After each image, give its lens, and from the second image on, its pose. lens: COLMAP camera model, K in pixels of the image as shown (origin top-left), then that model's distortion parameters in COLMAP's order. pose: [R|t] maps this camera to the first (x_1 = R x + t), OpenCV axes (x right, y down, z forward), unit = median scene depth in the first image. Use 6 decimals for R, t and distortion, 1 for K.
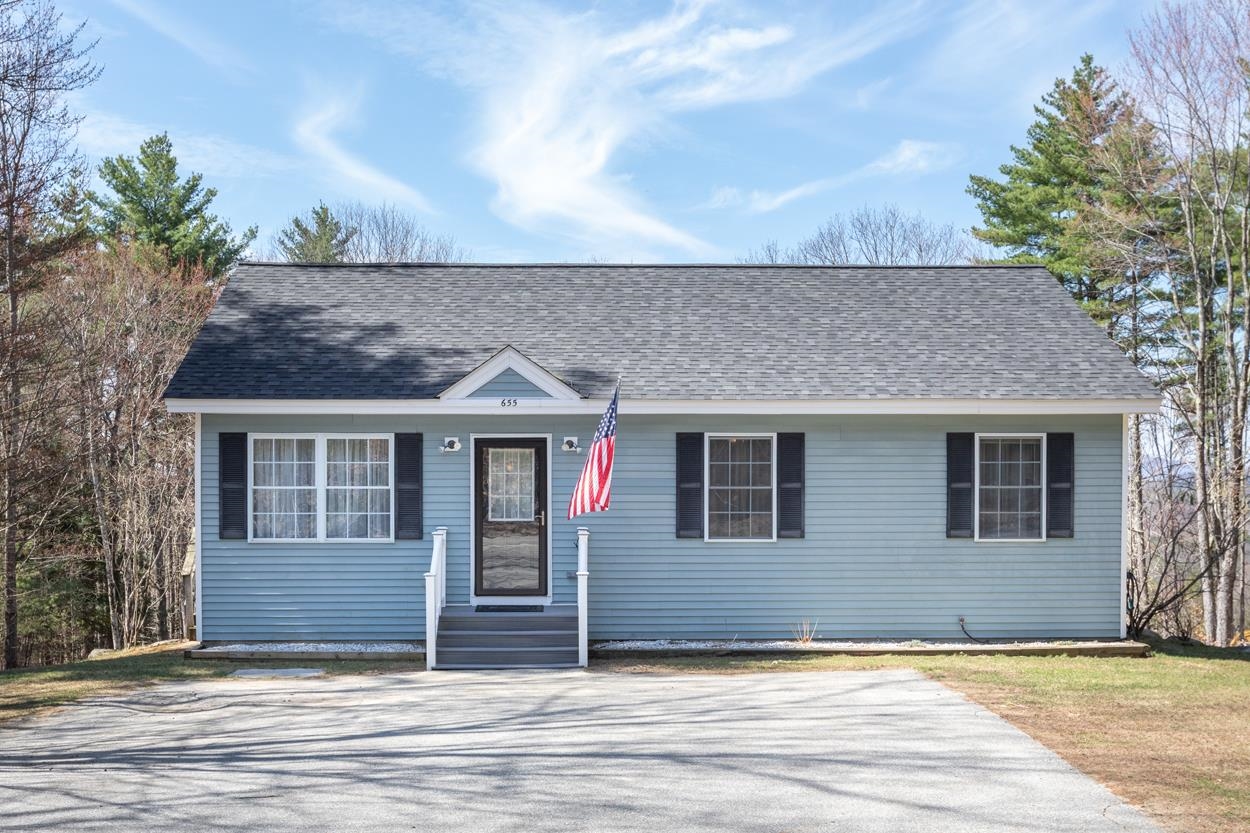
lens RADIAL K [[1464.1, 0, 618.7], [0, 1464.1, 535.3], [0, 0, 1]] dist [-0.005849, 0.000000]
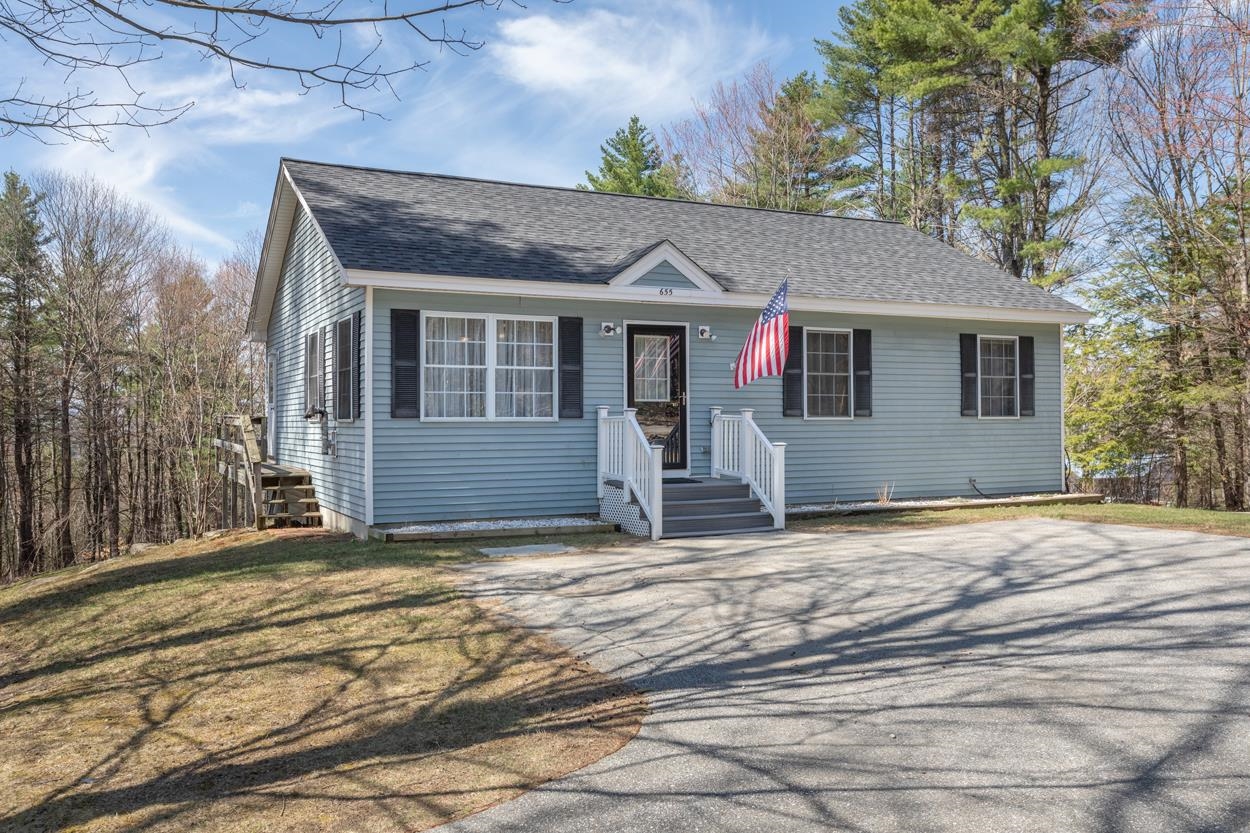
lens RADIAL K [[1008.8, 0, 634.3], [0, 1008.8, 414.9], [0, 0, 1]] dist [-0.000032, 0.010947]
pose [[0.915201, -0.002111, 0.402993, -0.393037], [0.016026, 0.999386, -0.031159, 0.023706], [-0.402680, 0.034975, 0.914672, 0.320333]]
